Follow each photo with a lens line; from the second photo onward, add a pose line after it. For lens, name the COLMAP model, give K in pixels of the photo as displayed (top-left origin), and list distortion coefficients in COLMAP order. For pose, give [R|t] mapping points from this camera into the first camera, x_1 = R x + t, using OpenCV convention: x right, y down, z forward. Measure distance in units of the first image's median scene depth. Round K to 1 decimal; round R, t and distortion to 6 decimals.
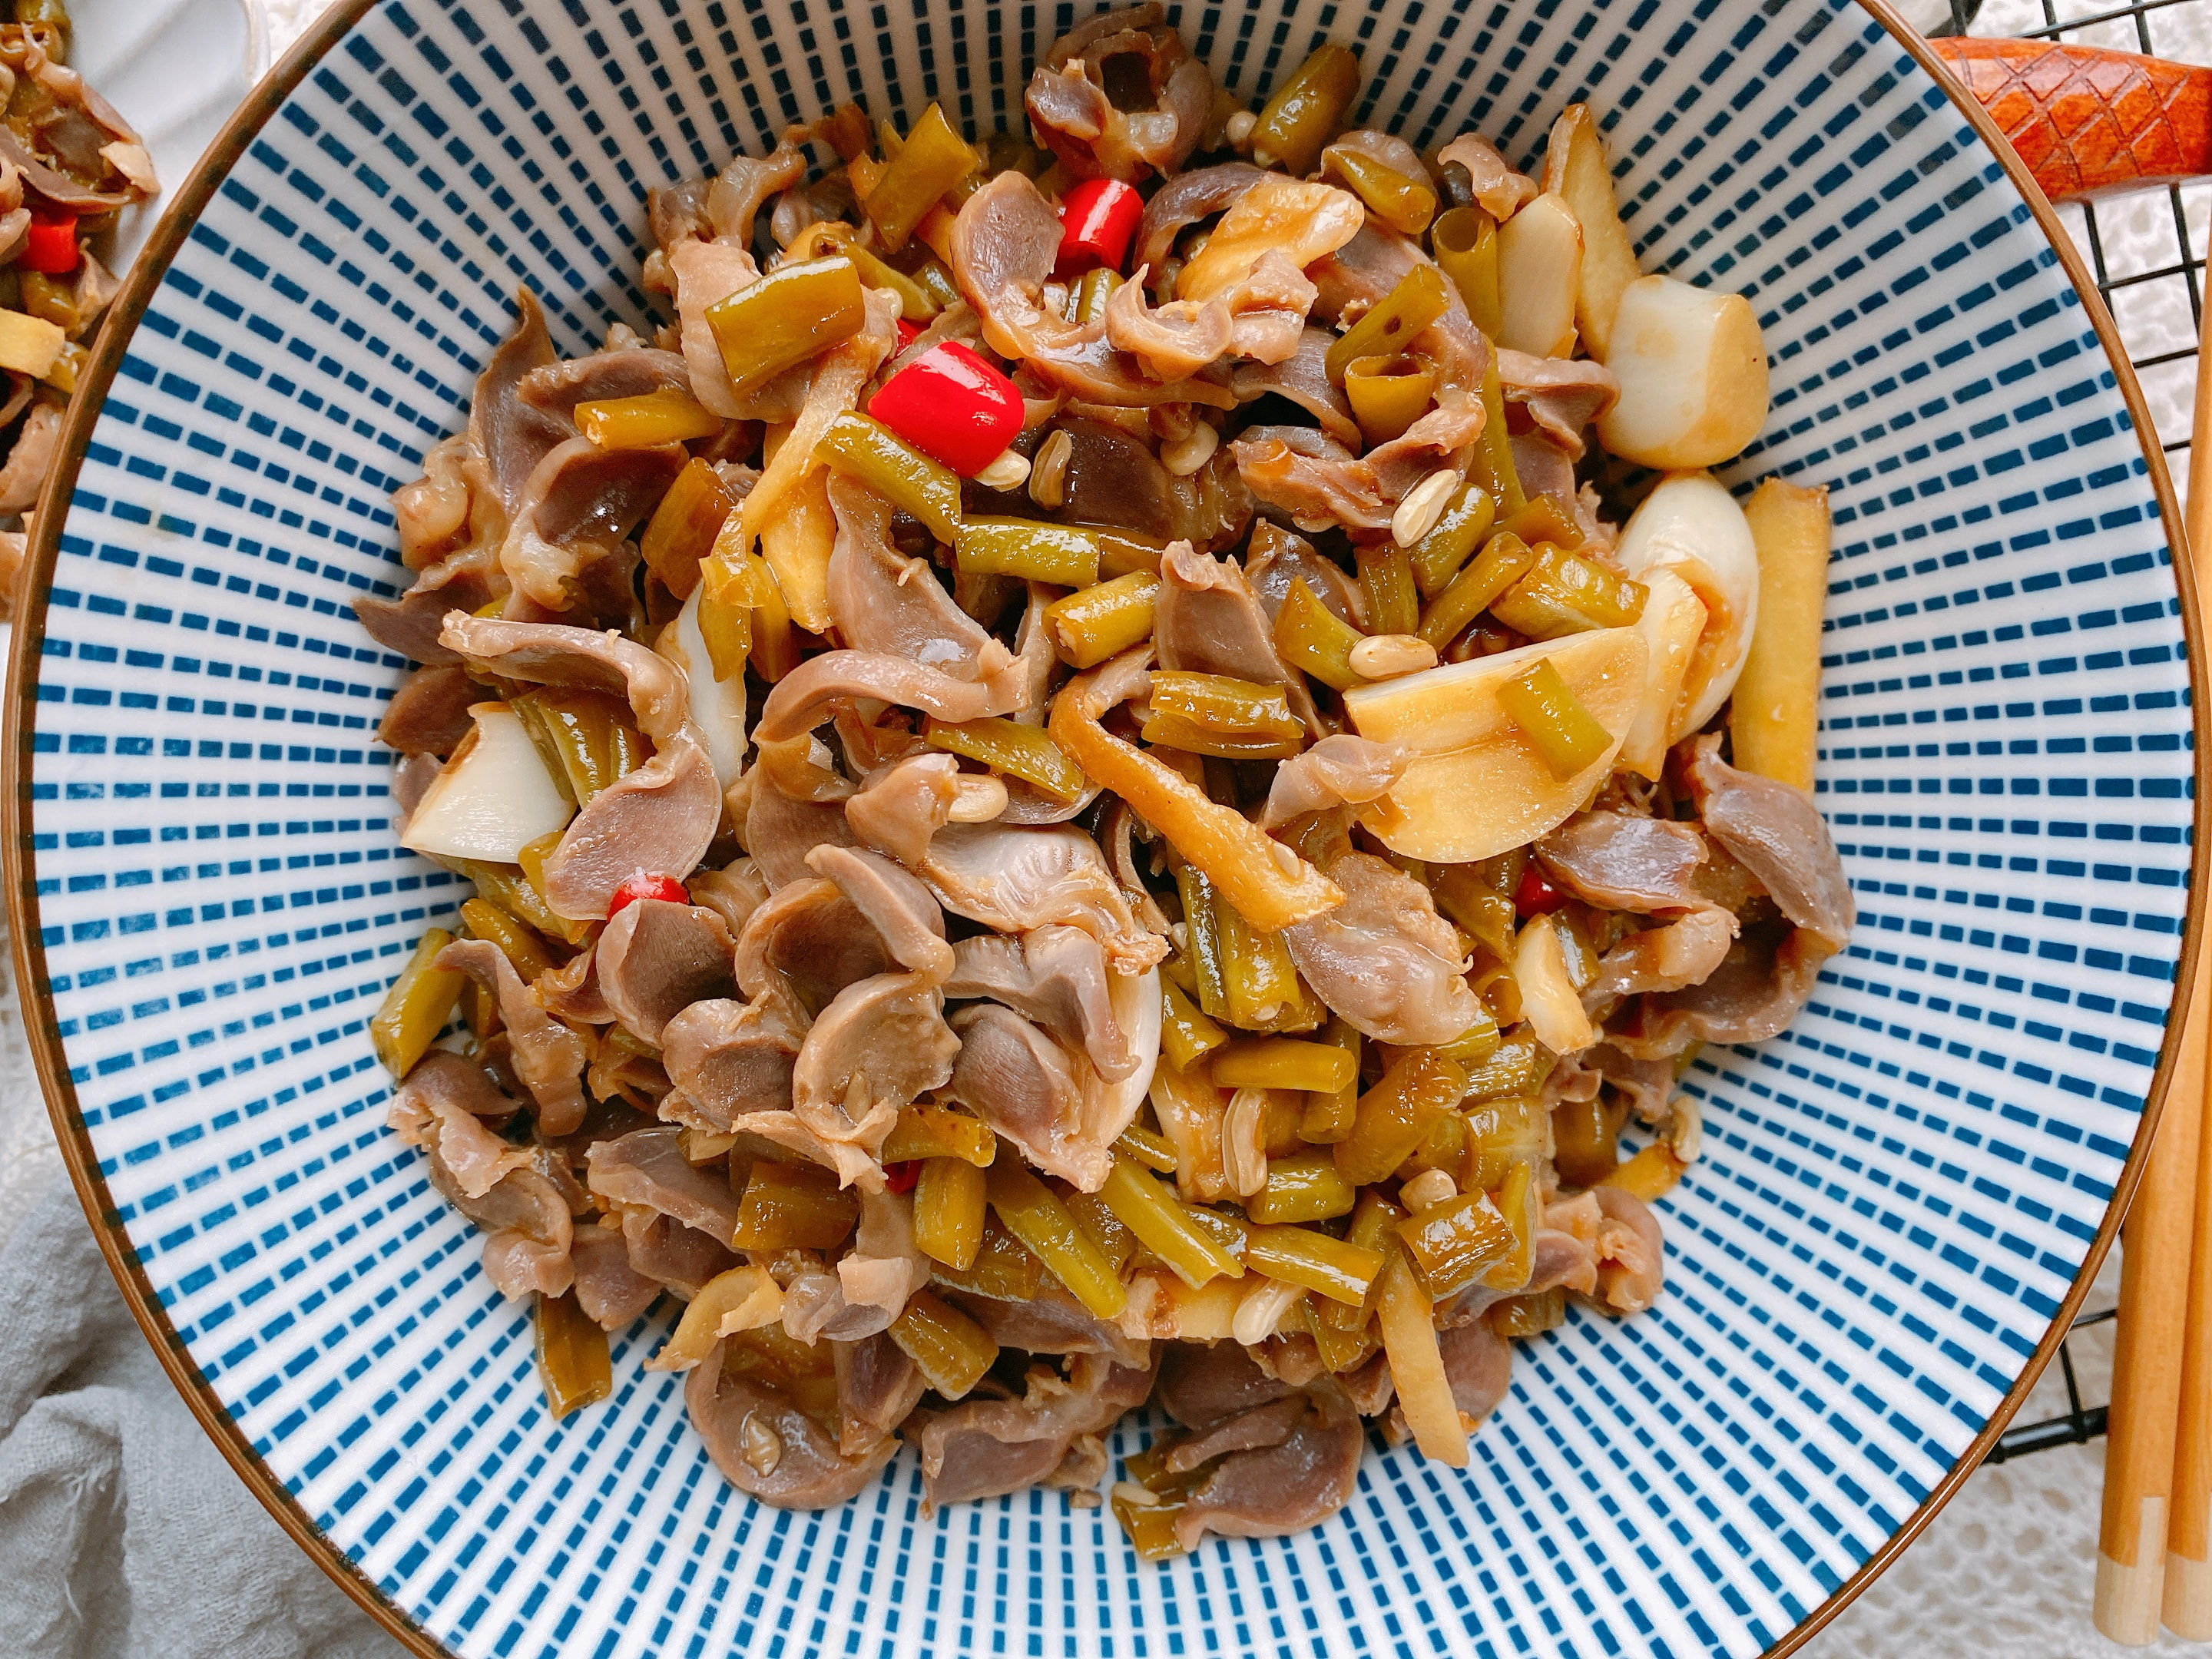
lens RADIAL K [[1677.3, 0, 1107.5], [0, 1677.3, 830.5], [0, 0, 1]] dist [-0.003003, -0.001540]
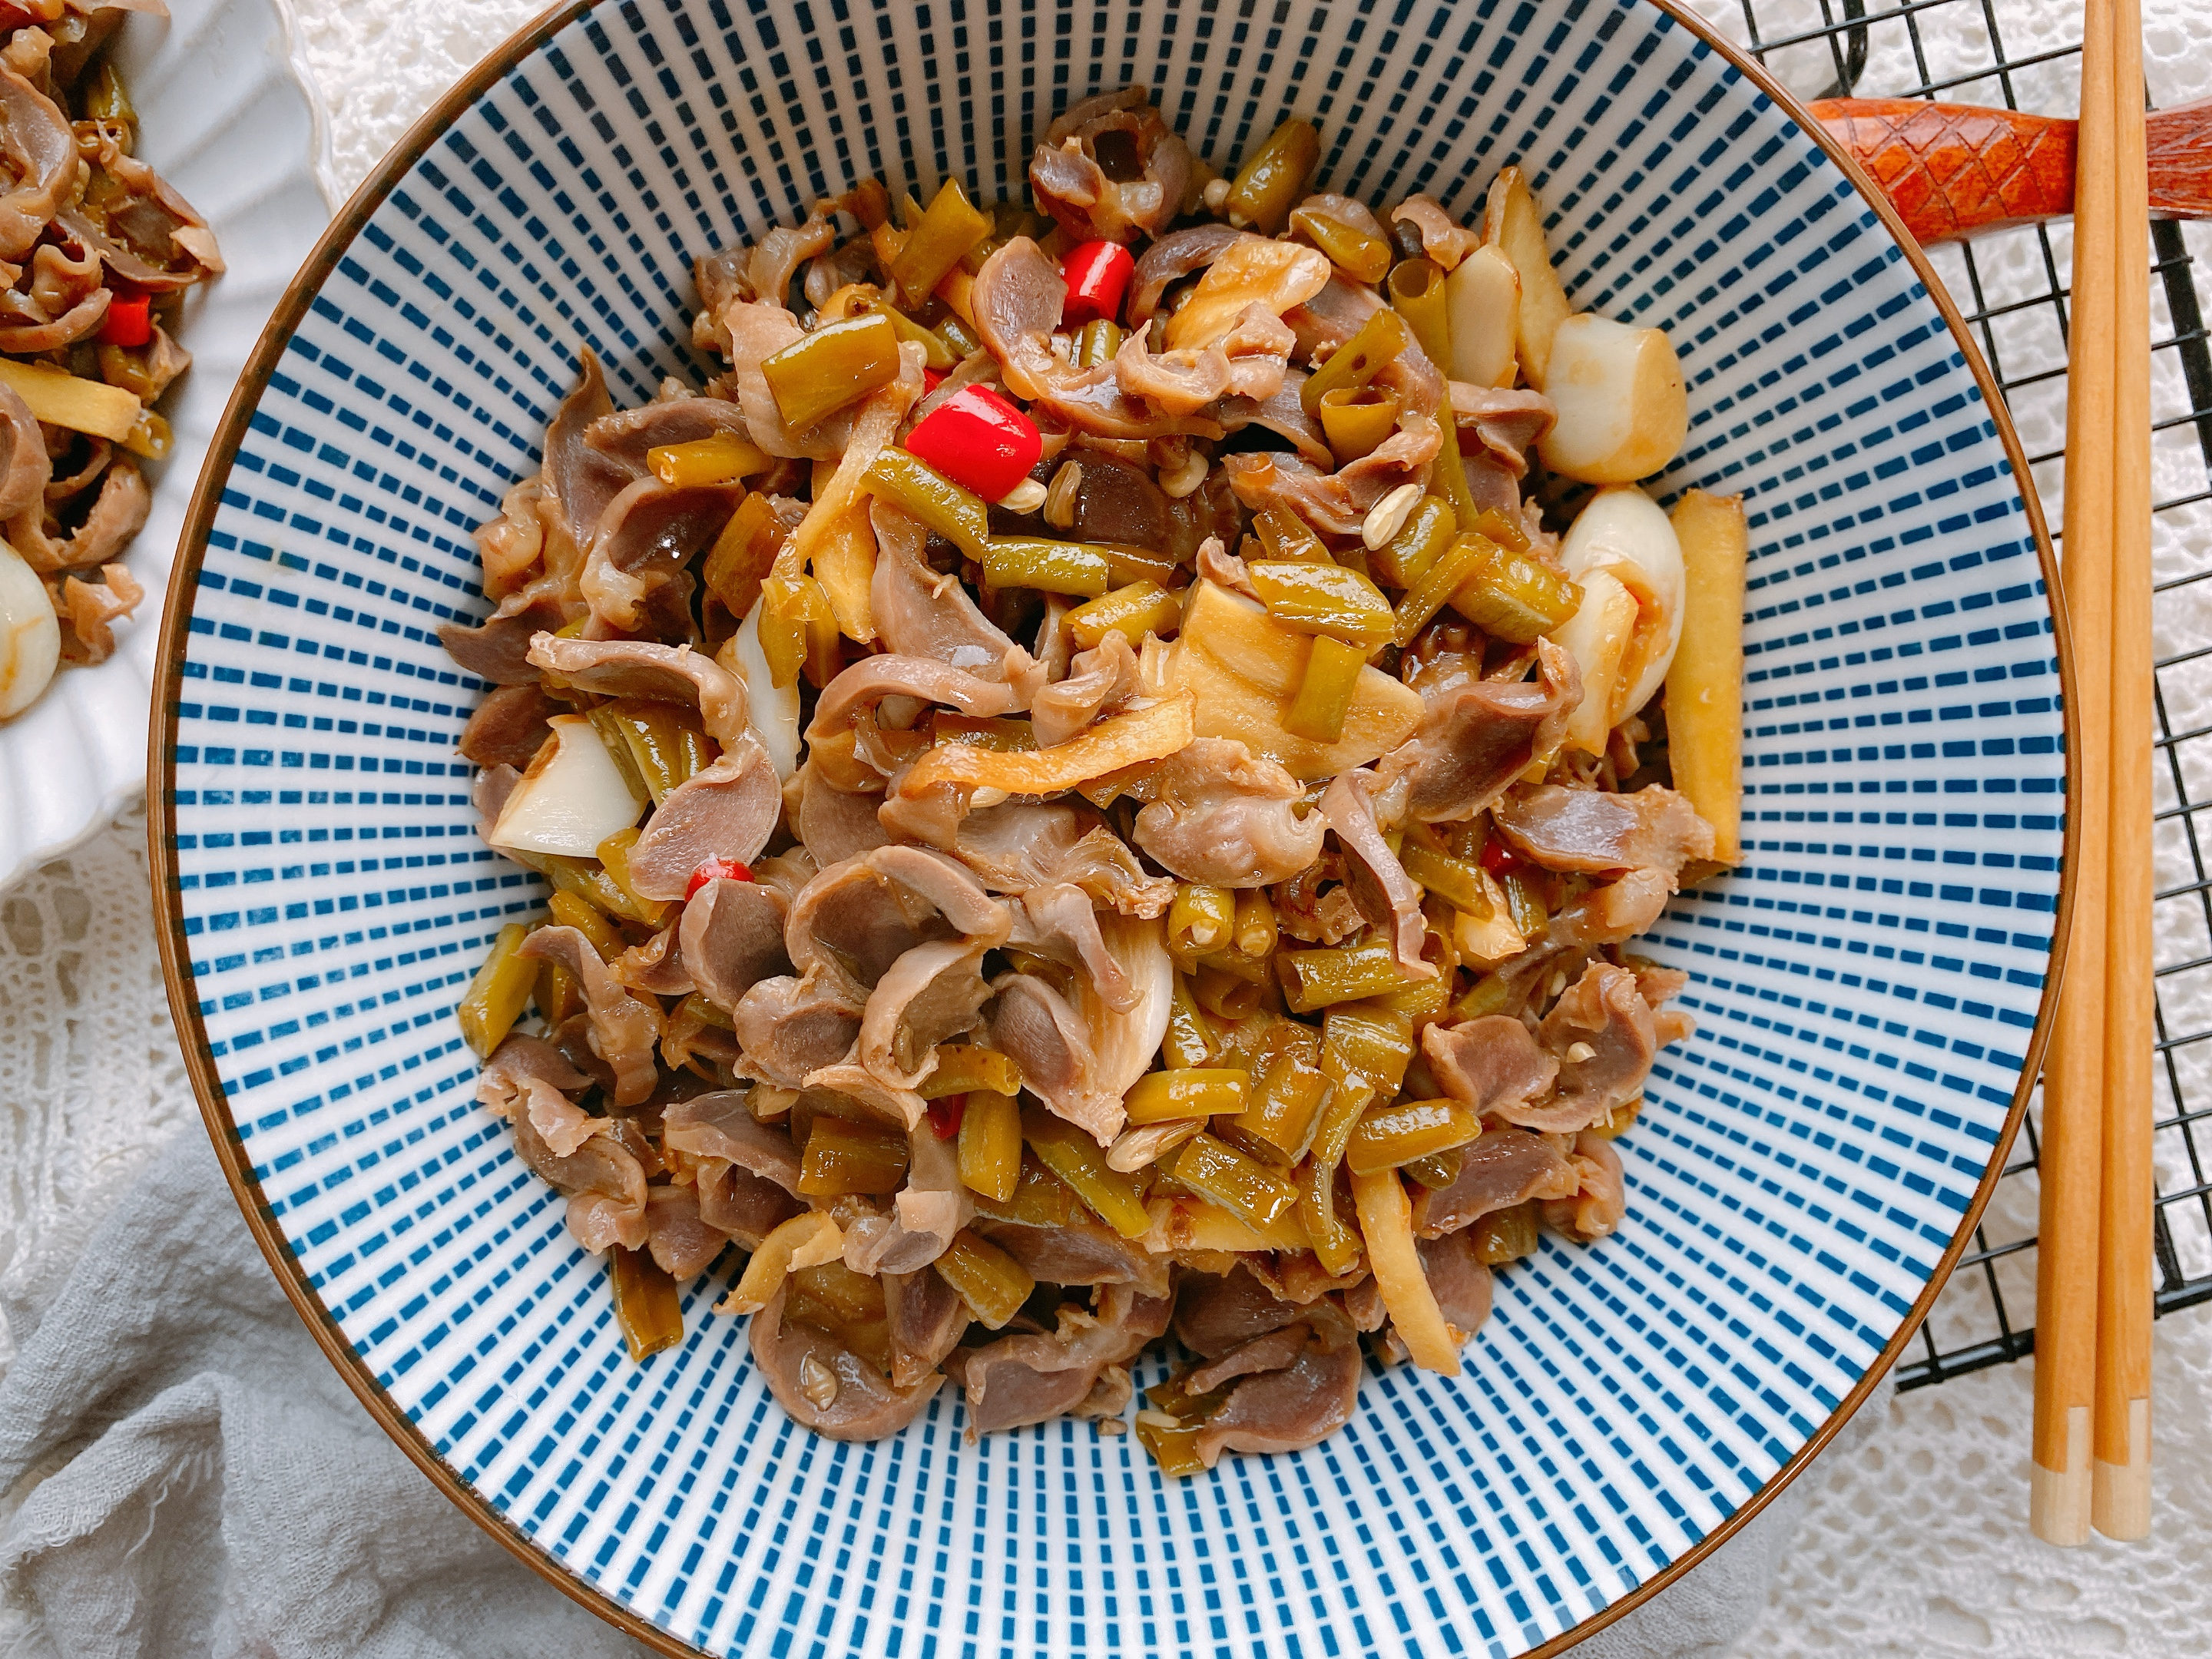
lens RADIAL K [[1660.3, 0, 1106.0], [0, 1660.3, 829.5], [0, 0, 1]] dist [0.057315, -0.120109]
pose [[0.999293, -0.029319, 0.023517, -0.035998], [0.029950, 0.999188, -0.026945, 0.041079], [-0.022708, 0.027630, 0.999360, -0.121640]]
